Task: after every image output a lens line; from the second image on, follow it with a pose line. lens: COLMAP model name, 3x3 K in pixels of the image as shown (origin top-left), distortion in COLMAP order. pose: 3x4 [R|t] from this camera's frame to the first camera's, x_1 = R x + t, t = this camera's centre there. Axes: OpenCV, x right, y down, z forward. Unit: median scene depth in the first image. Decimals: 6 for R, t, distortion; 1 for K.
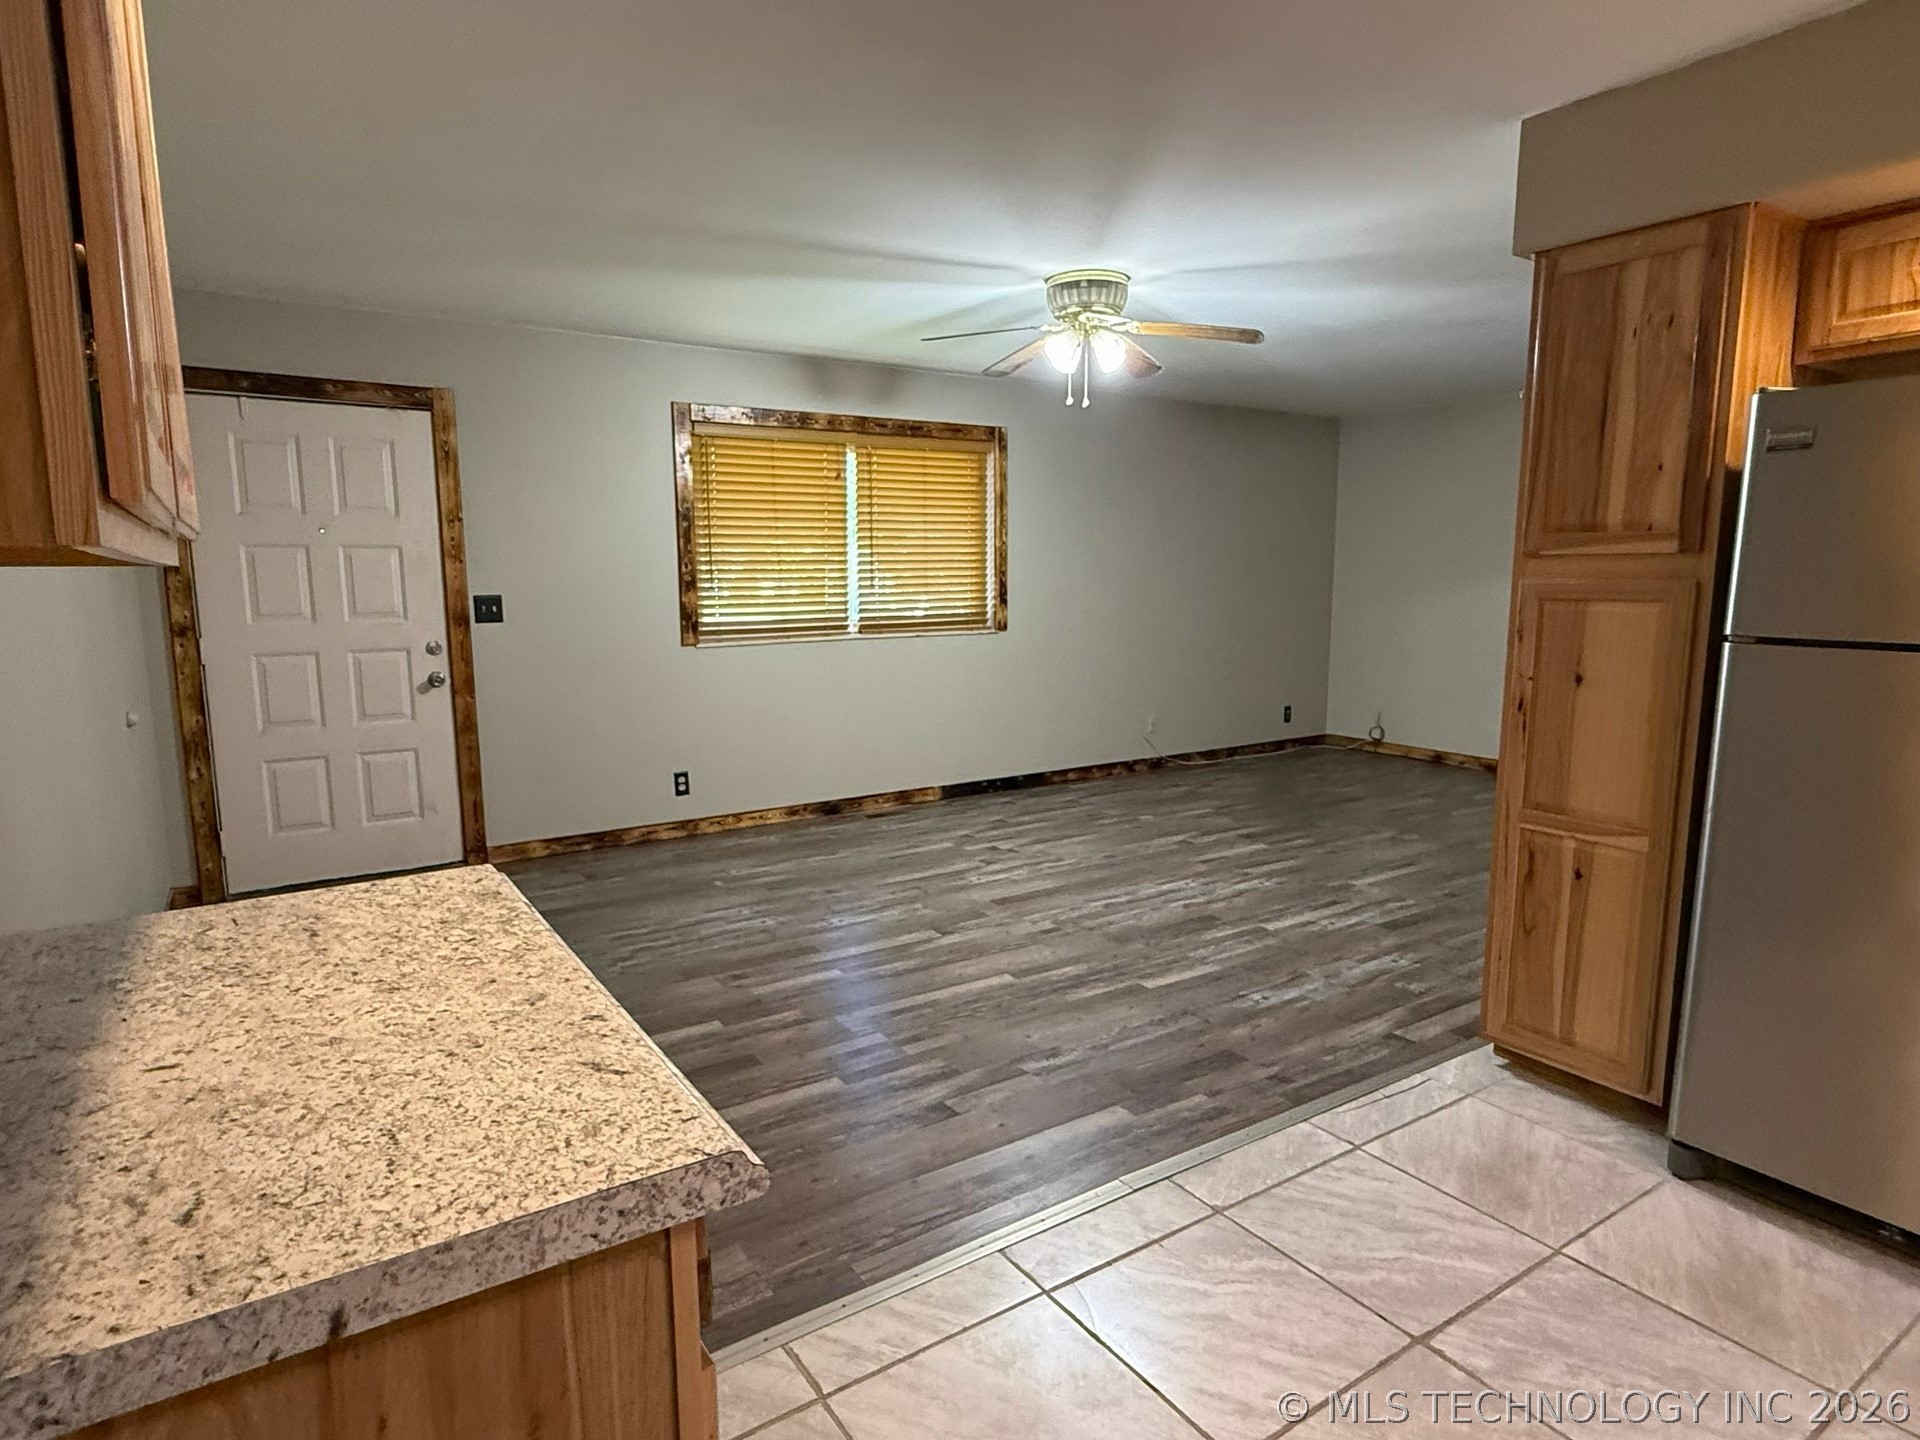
lens RADIAL K [[1081.0, 0, 960.6], [0, 1081.0, 729.7], [0, 0, 1]] dist [-0.000457, -0.000345]
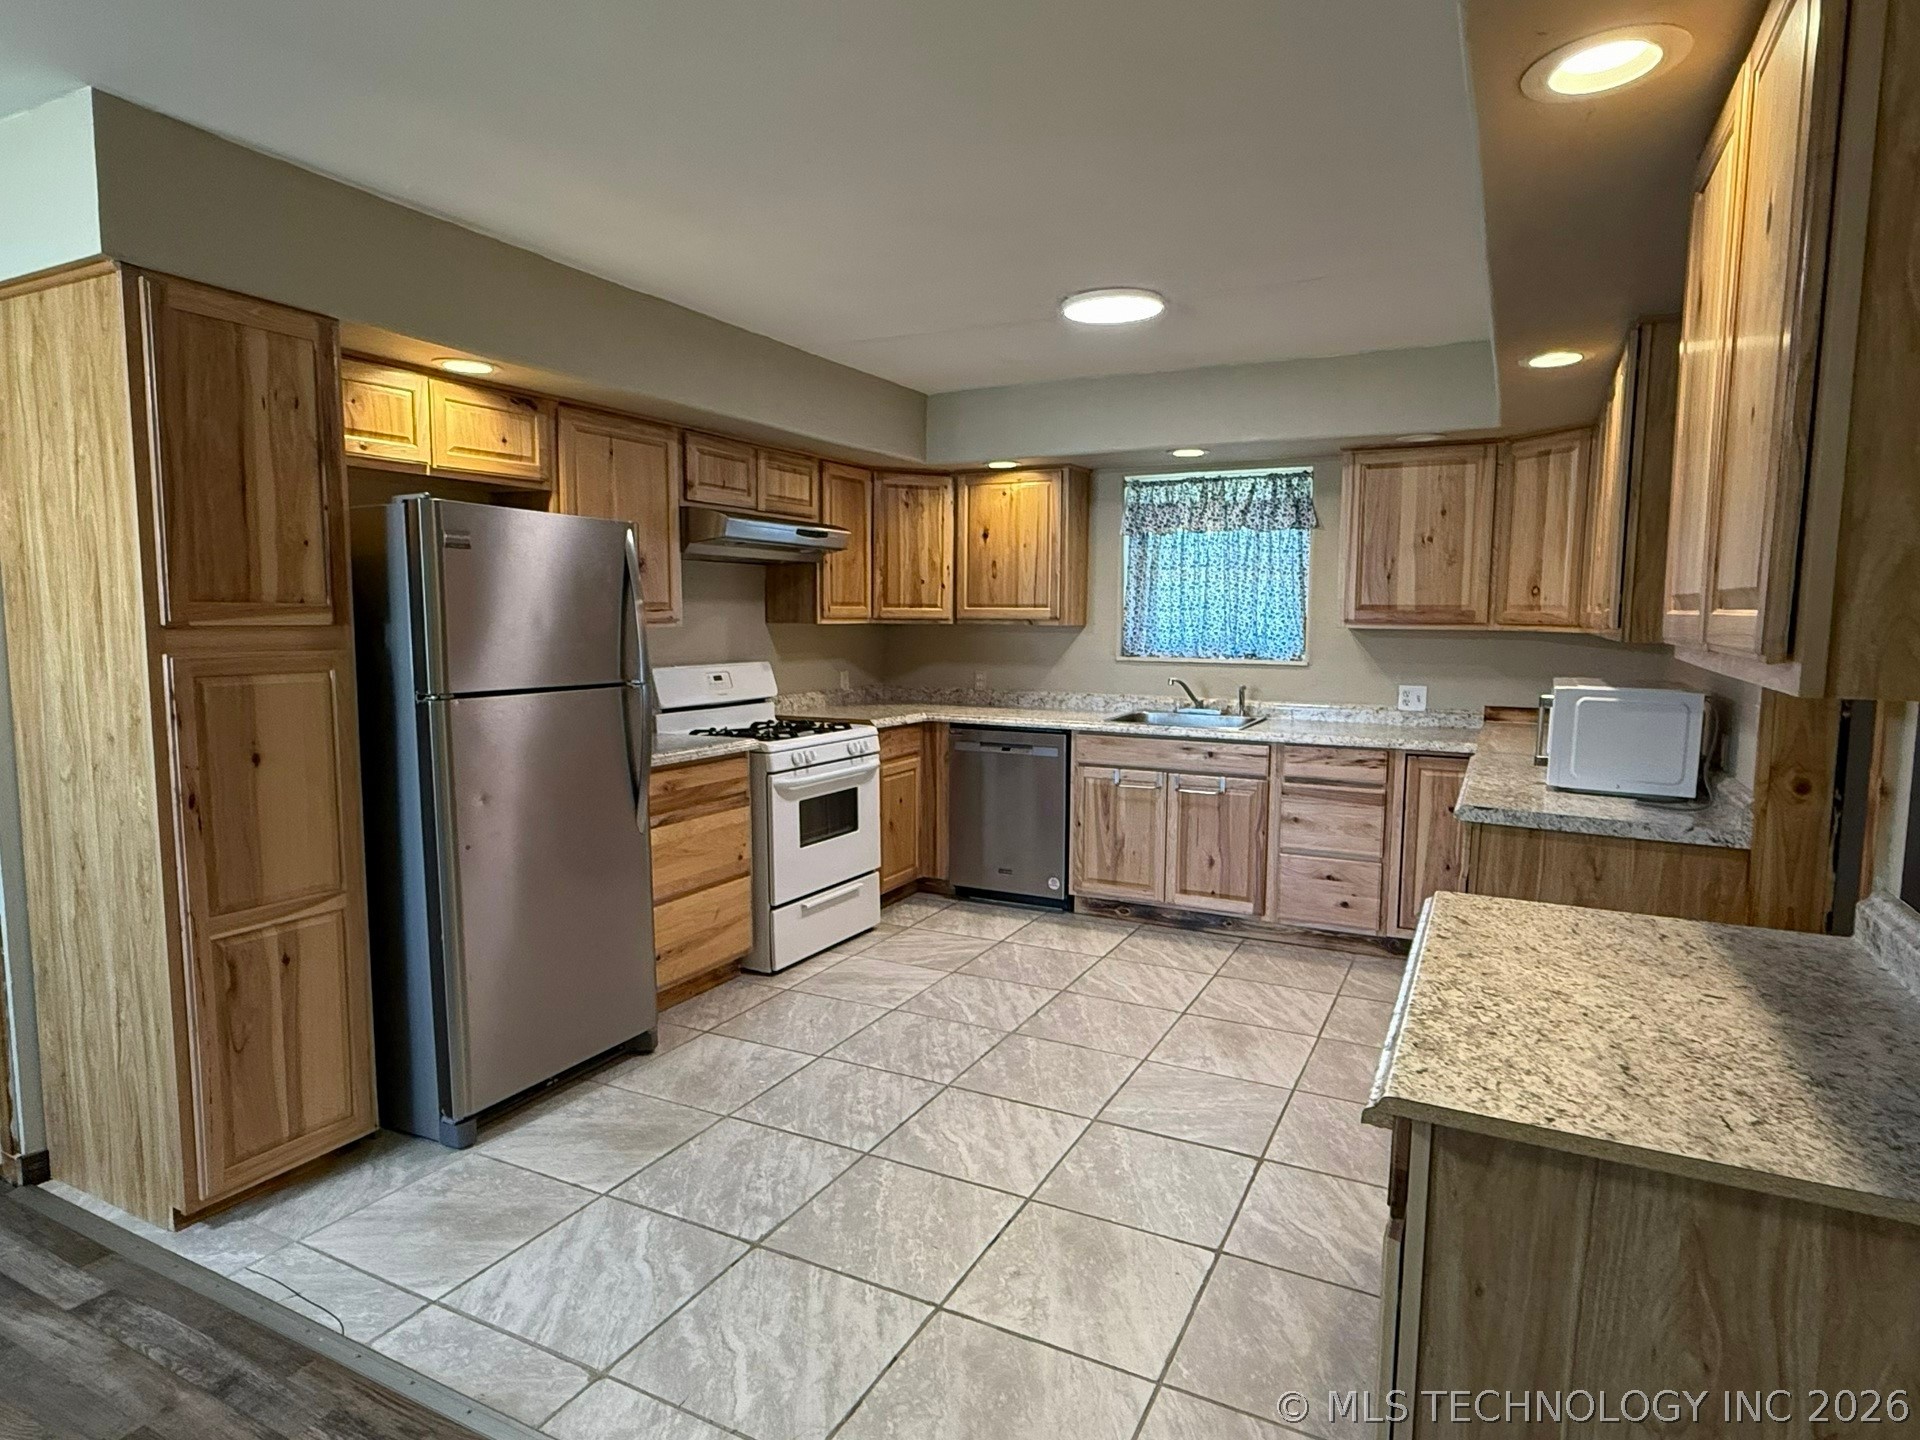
lens RADIAL K [[1081.0, 0, 957.4], [0, 1081.0, 724.0], [0, 0, 1]] dist [-0.000457, -0.000345]
pose [[-0.494453, -0.090304, 0.864501, -0.545768], [0.118923, 0.978207, 0.170200, -0.167022], [-0.861031, 0.186965, -0.472938, 0.940008]]
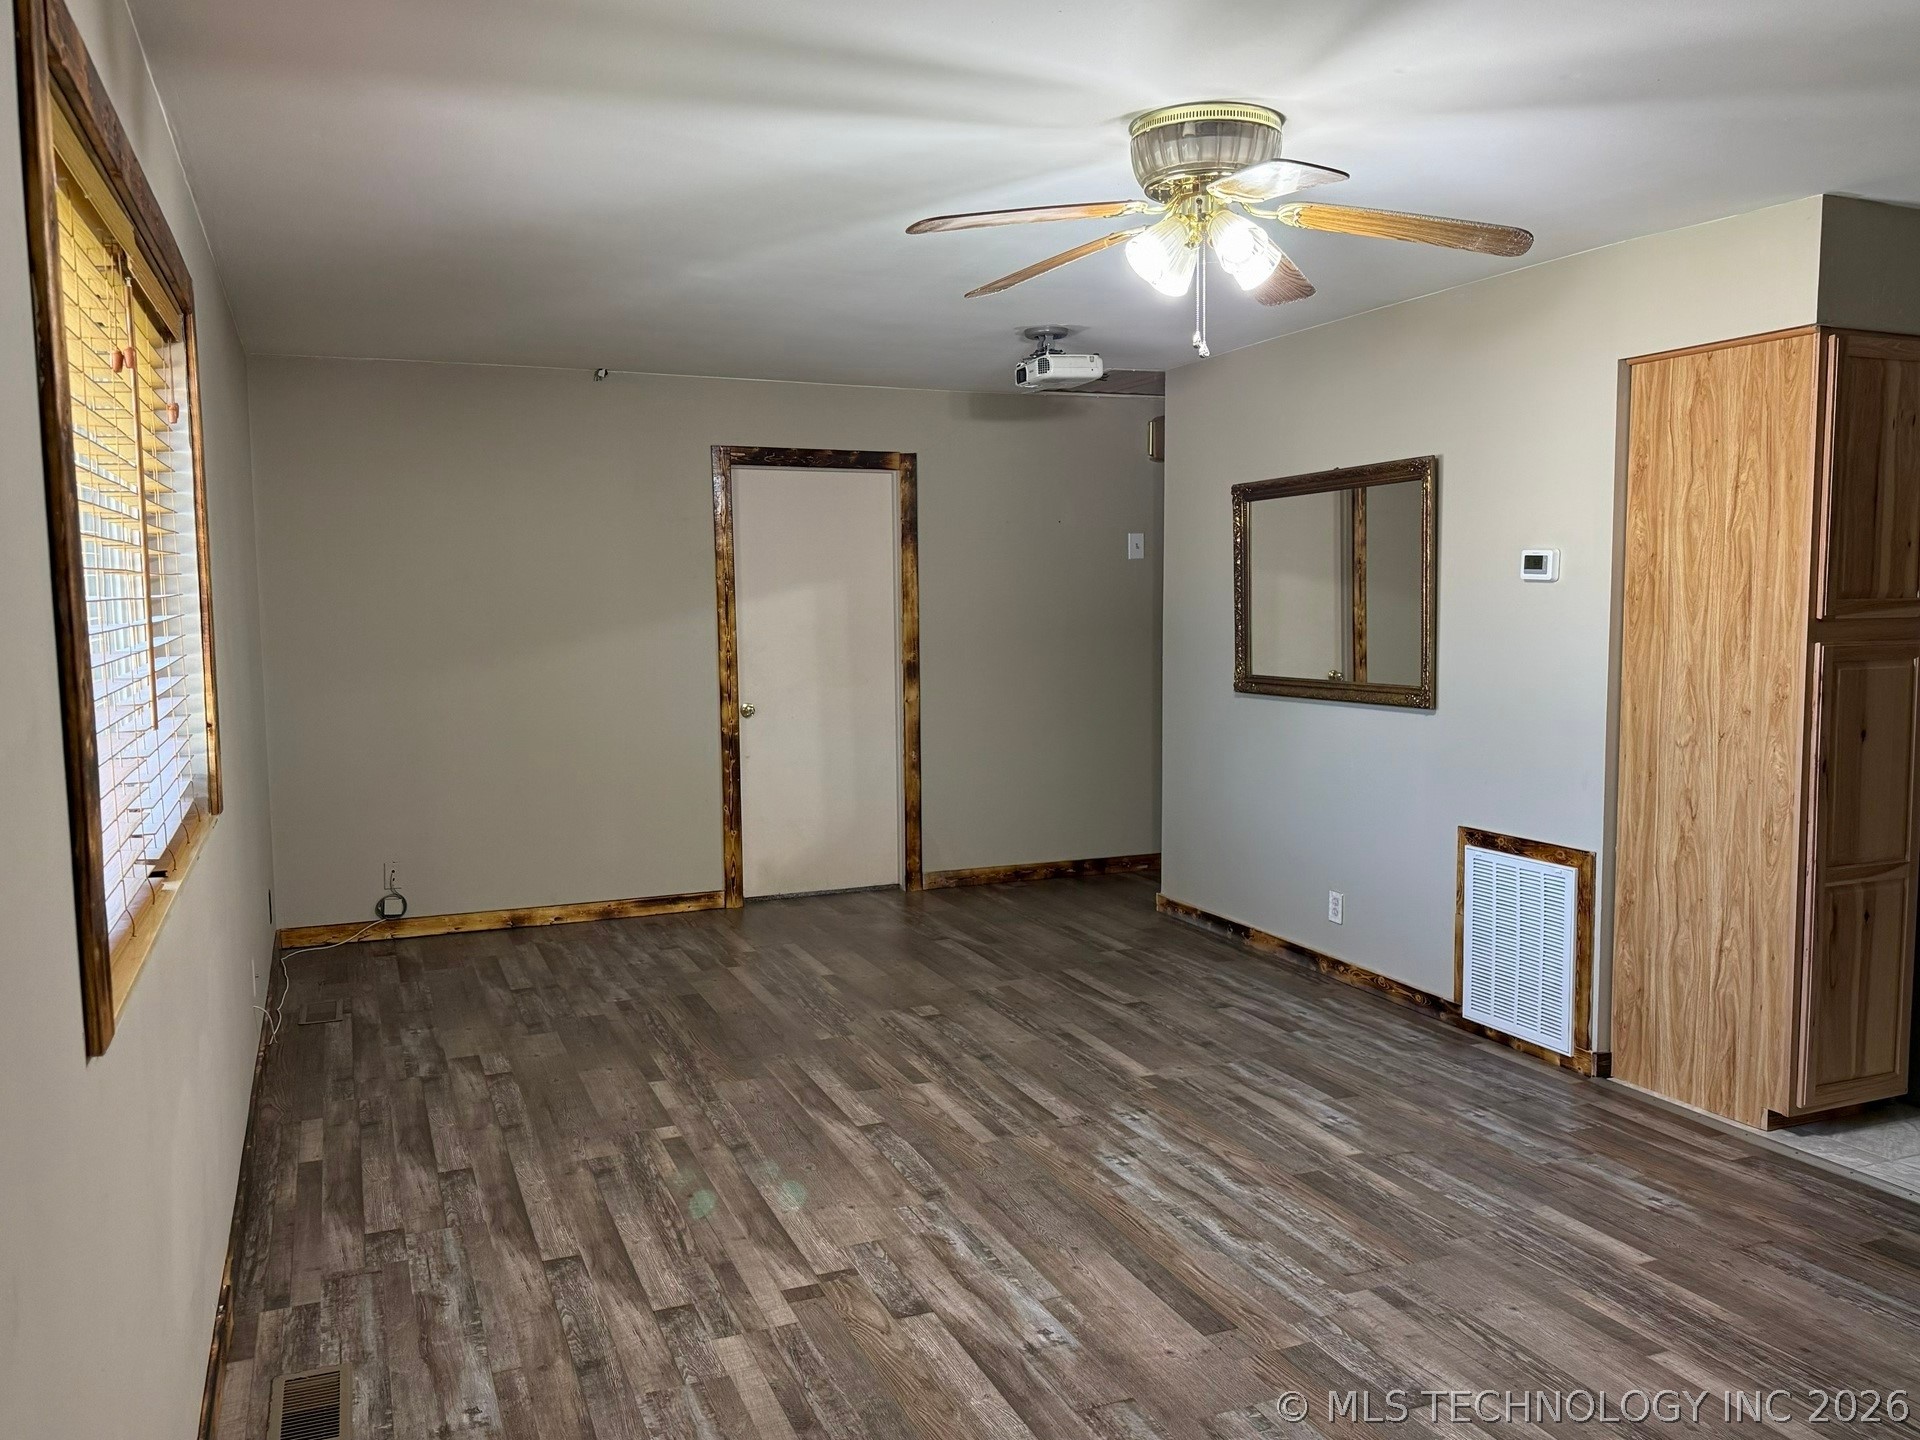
lens RADIAL K [[1505.7, 0, 977.5], [0, 1505.7, 731.4], [0, 0, 1]] dist [0.039197, -0.048713]
pose [[0.178403, -0.087929, 0.980021, -1.080747], [0.151210, 0.986618, 0.060995, -0.280857], [-0.972269, 0.137308, 0.189311, 1.610179]]
